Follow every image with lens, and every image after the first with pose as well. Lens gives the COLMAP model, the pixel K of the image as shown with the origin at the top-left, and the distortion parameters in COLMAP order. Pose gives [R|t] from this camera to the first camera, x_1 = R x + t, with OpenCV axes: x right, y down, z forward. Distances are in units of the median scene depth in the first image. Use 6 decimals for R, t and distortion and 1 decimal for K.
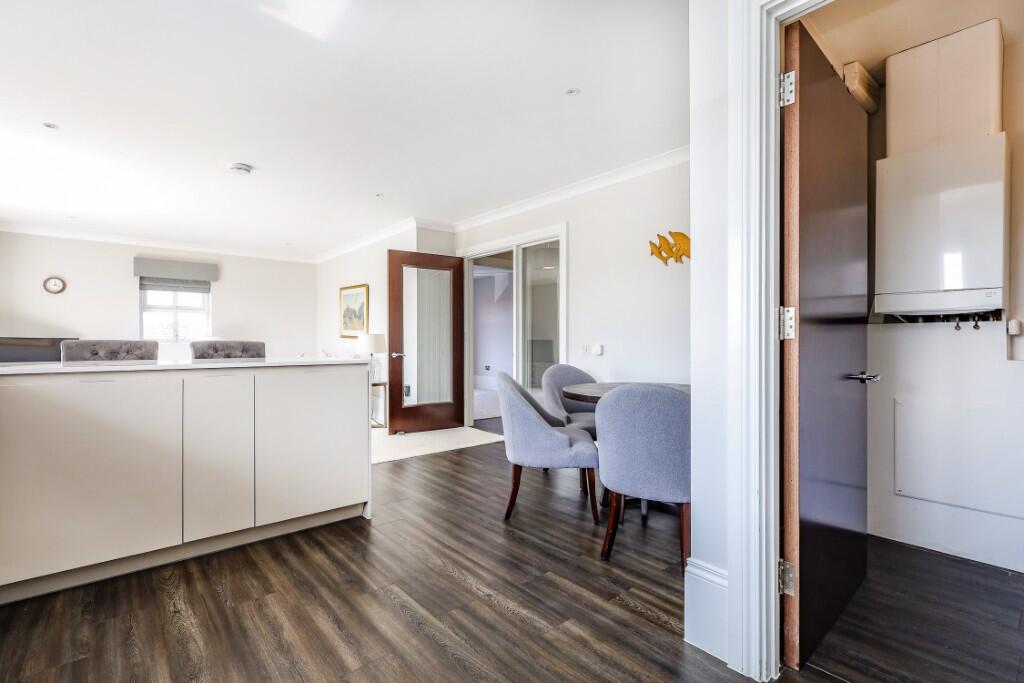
lens RADIAL K [[478.0, 0, 520.8], [0, 478.0, 342.4], [0, 0, 1]] dist [0.000641, -0.000459]
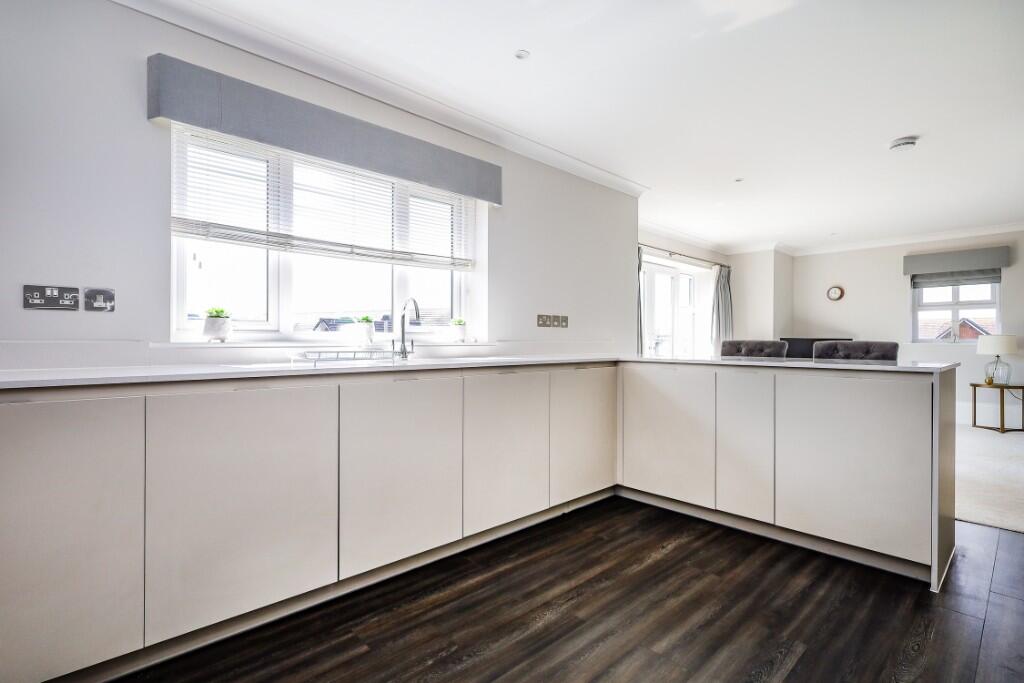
lens RADIAL K [[478.0, 0, 502.8], [0, 478.0, 345.3], [0, 0, 1]] dist [0.000641, -0.000459]
pose [[0.024836, 0.010052, -0.999641, 0.420585], [-0.004943, 0.999938, 0.009932, -0.000817], [0.999679, 0.004695, 0.024884, 0.384972]]
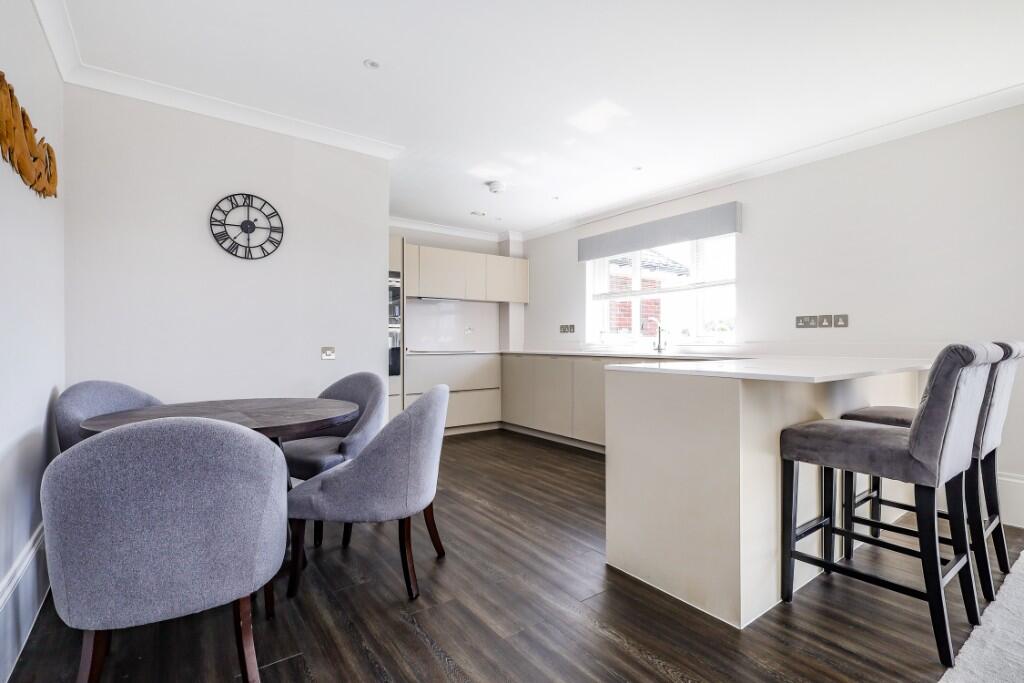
lens RADIAL K [[478.0, 0, 525.0], [0, 478.0, 340.2], [0, 0, 1]] dist [0.000641, -0.000459]
pose [[-0.998310, 0.001622, 0.058090, -0.250696], [0.001610, 0.999999, -0.000259, -0.006552], [-0.058090, -0.000165, -0.998311, 2.034474]]
